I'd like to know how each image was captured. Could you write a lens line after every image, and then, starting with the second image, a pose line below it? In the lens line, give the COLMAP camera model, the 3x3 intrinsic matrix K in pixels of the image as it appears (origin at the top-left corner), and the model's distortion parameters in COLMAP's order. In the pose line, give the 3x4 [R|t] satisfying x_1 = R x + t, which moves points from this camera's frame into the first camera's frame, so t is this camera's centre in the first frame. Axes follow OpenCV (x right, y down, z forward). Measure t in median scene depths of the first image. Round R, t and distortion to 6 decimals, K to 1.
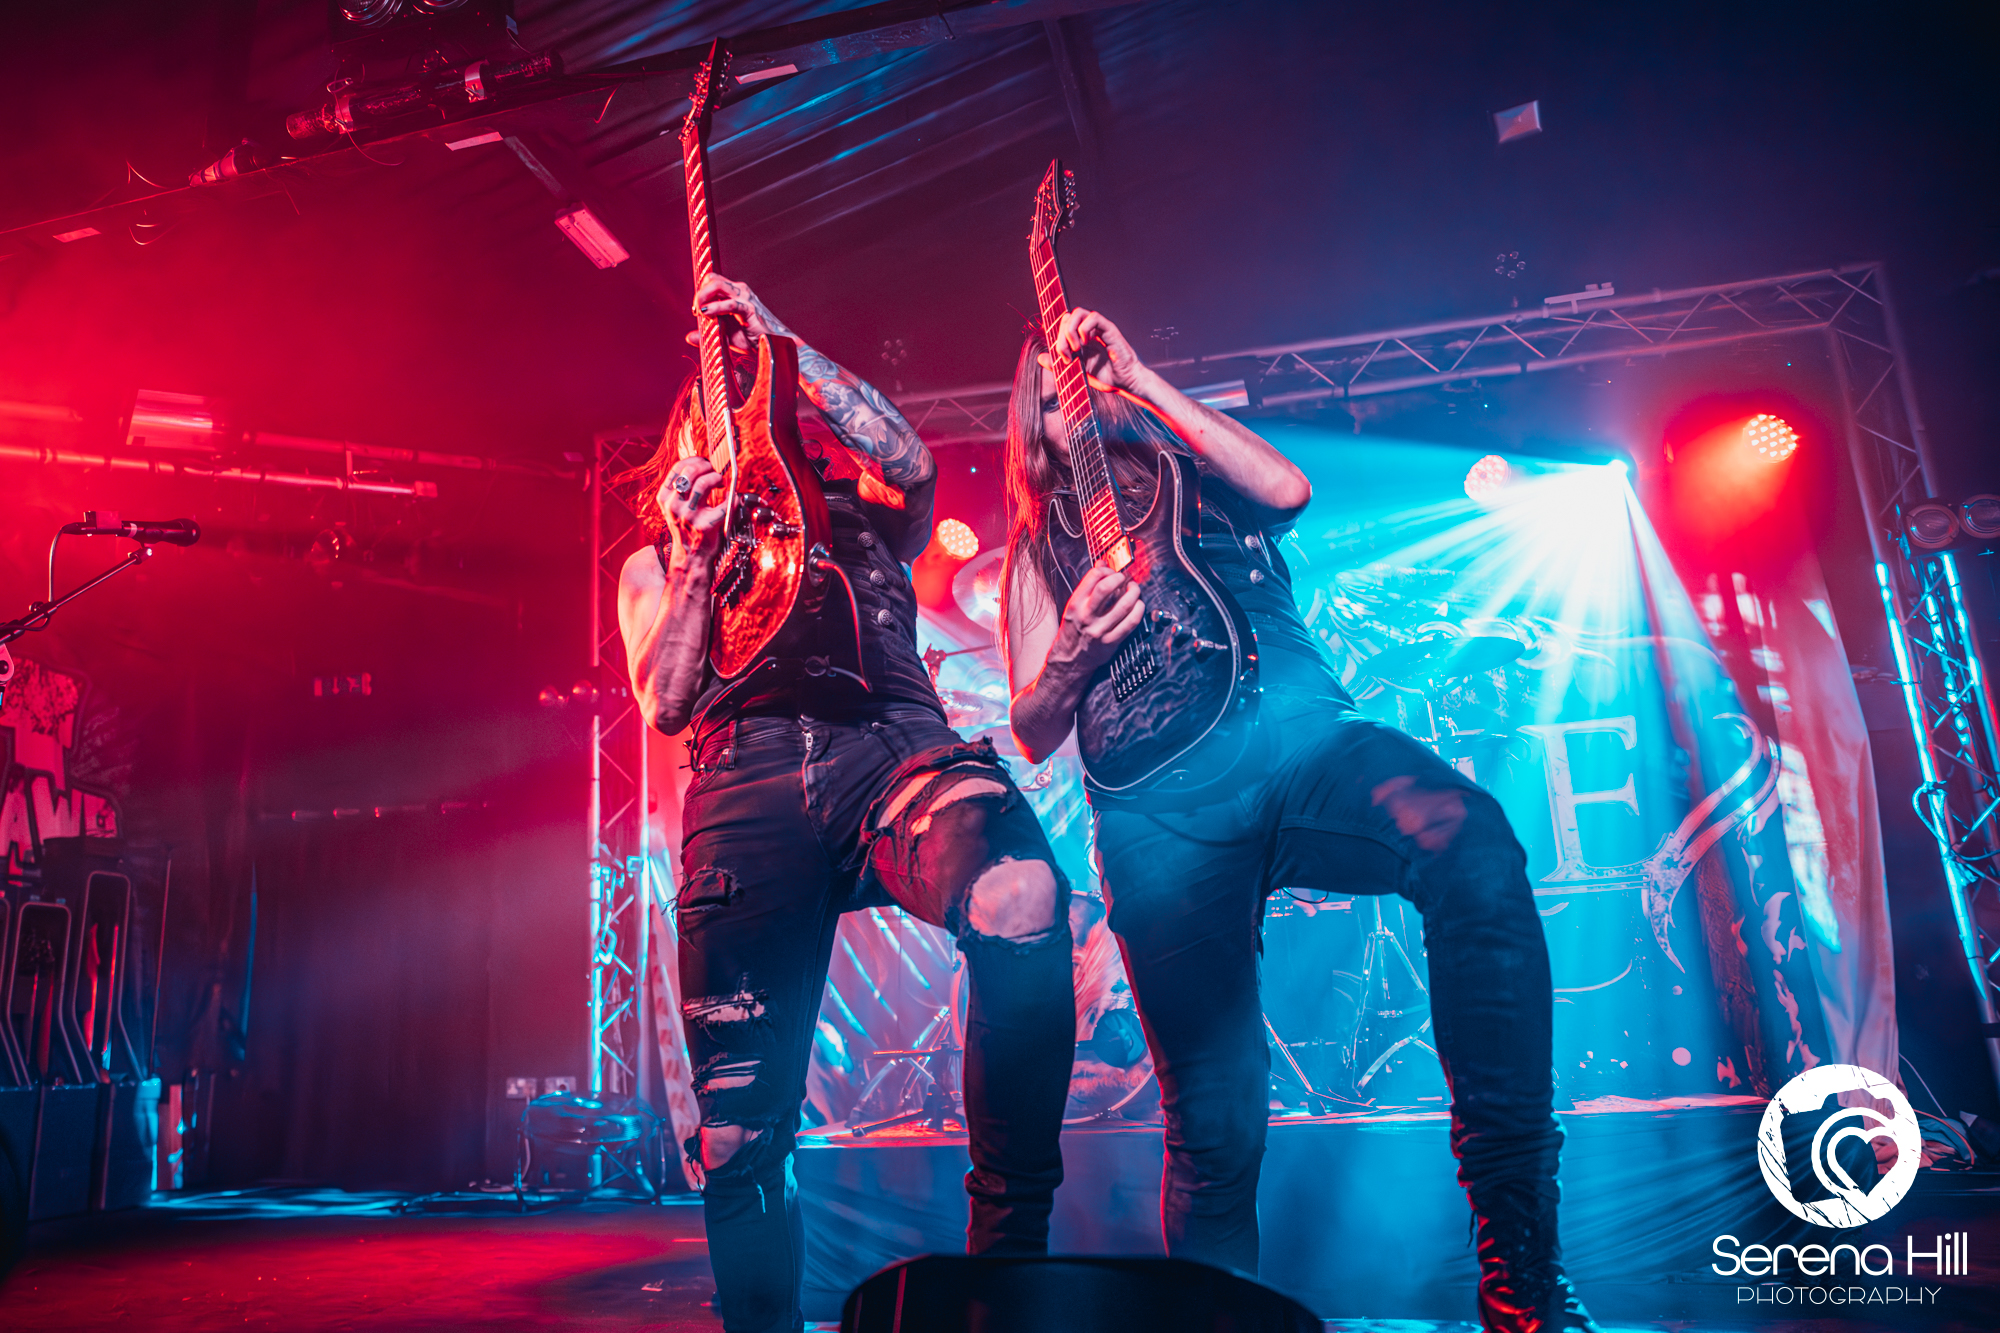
lens RADIAL K [[1443.6, 0, 931.2], [0, 1443.6, 636.6], [0, 0, 1]] dist [-0.082712, 0.002482]
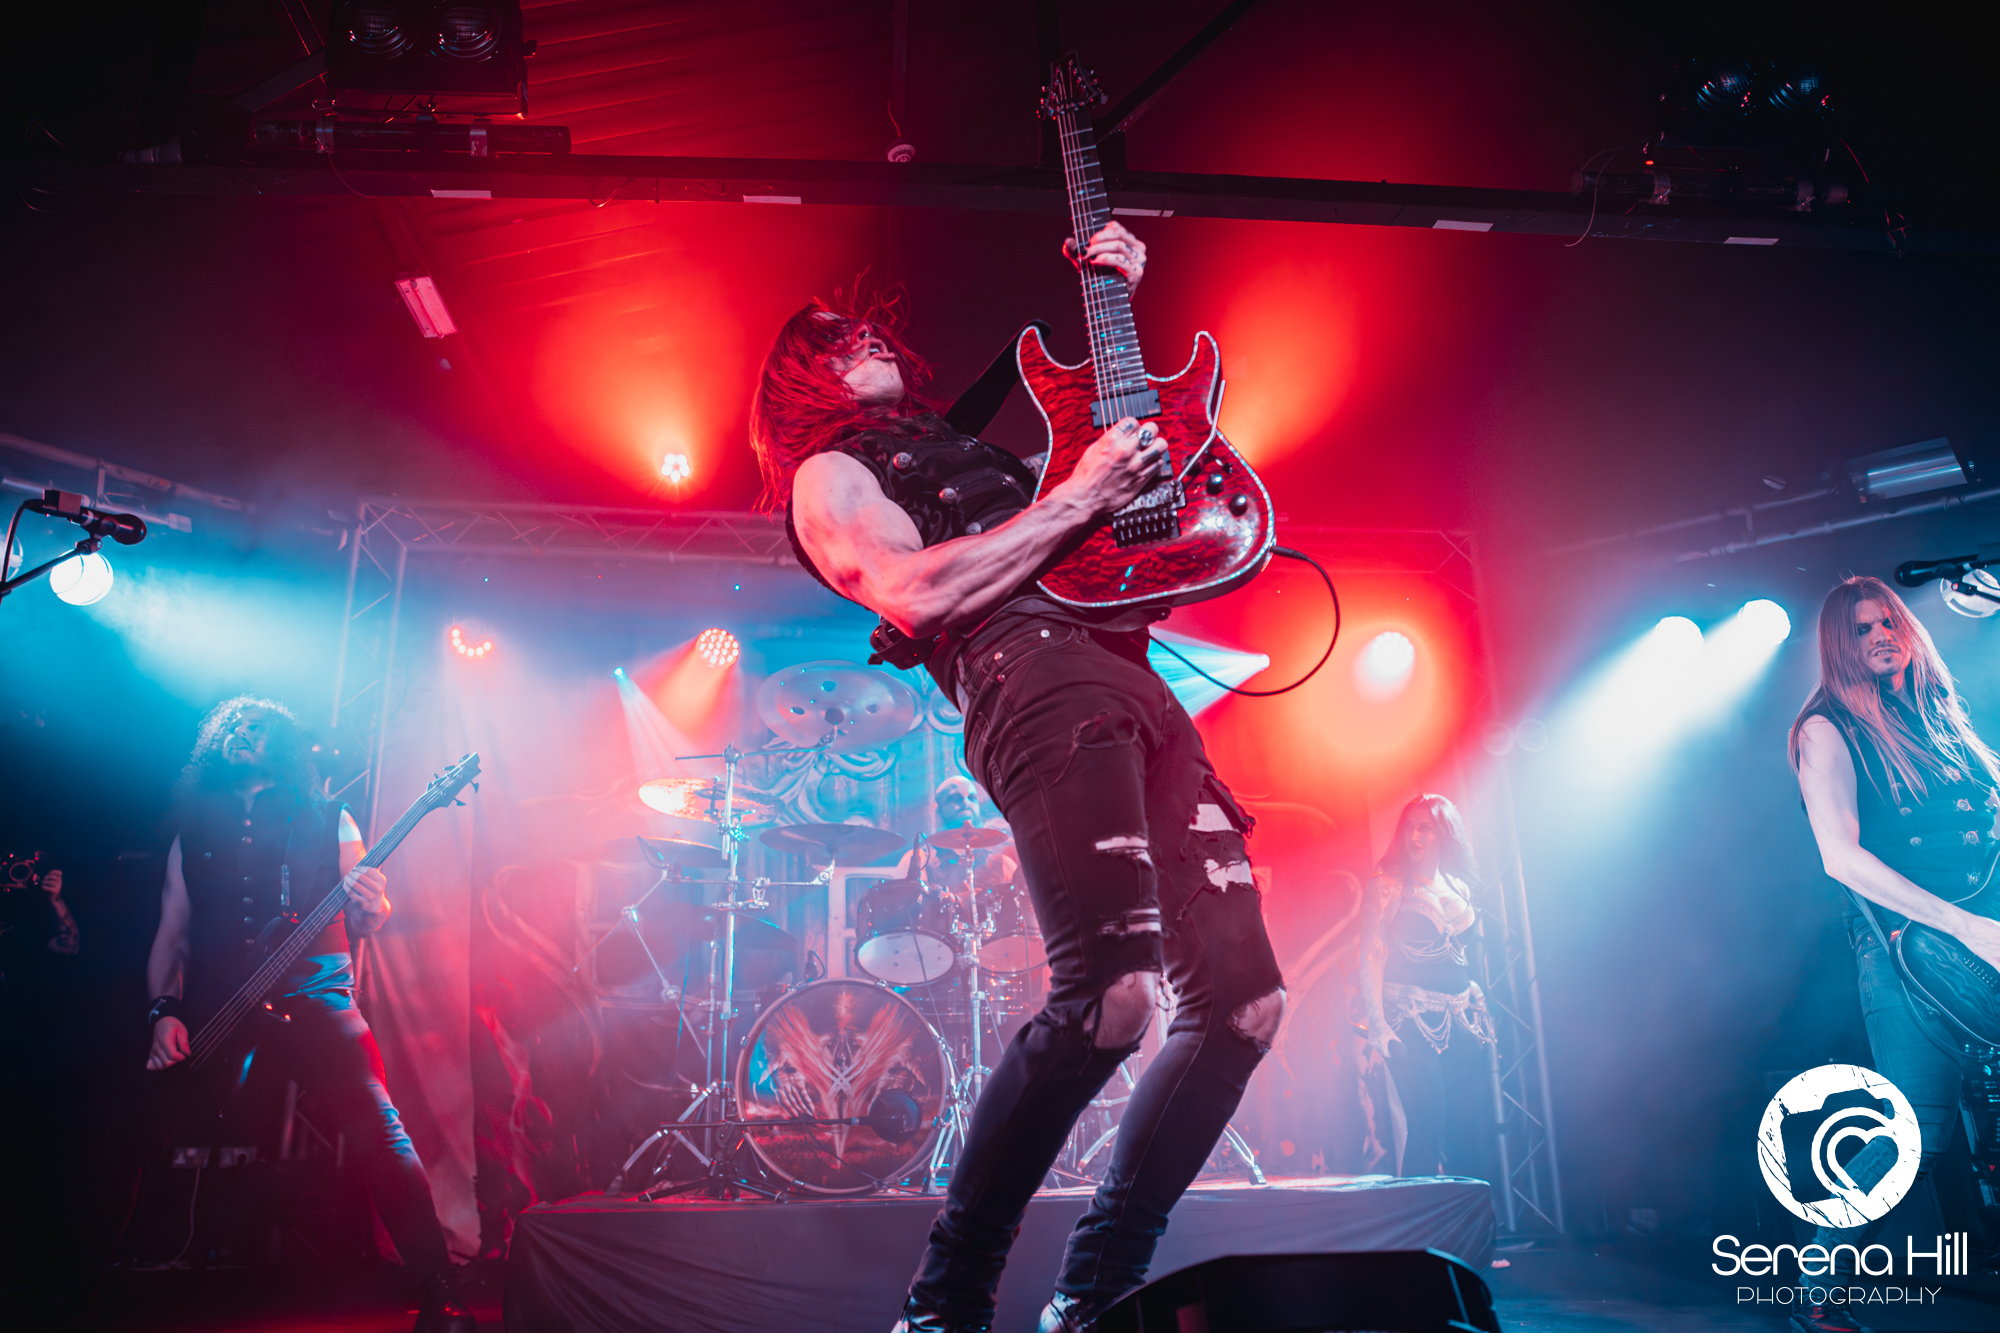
lens RADIAL K [[1299.0, 0, 998.8], [0, 1299.0, 695.6], [0, 0, 1]] dist [-0.081177, 0.044965]
pose [[0.936657, 0.122681, 0.328060, -0.098613], [-0.106293, 0.992041, -0.067503, 0.010309], [-0.333730, 0.028357, 0.942242, 0.017076]]
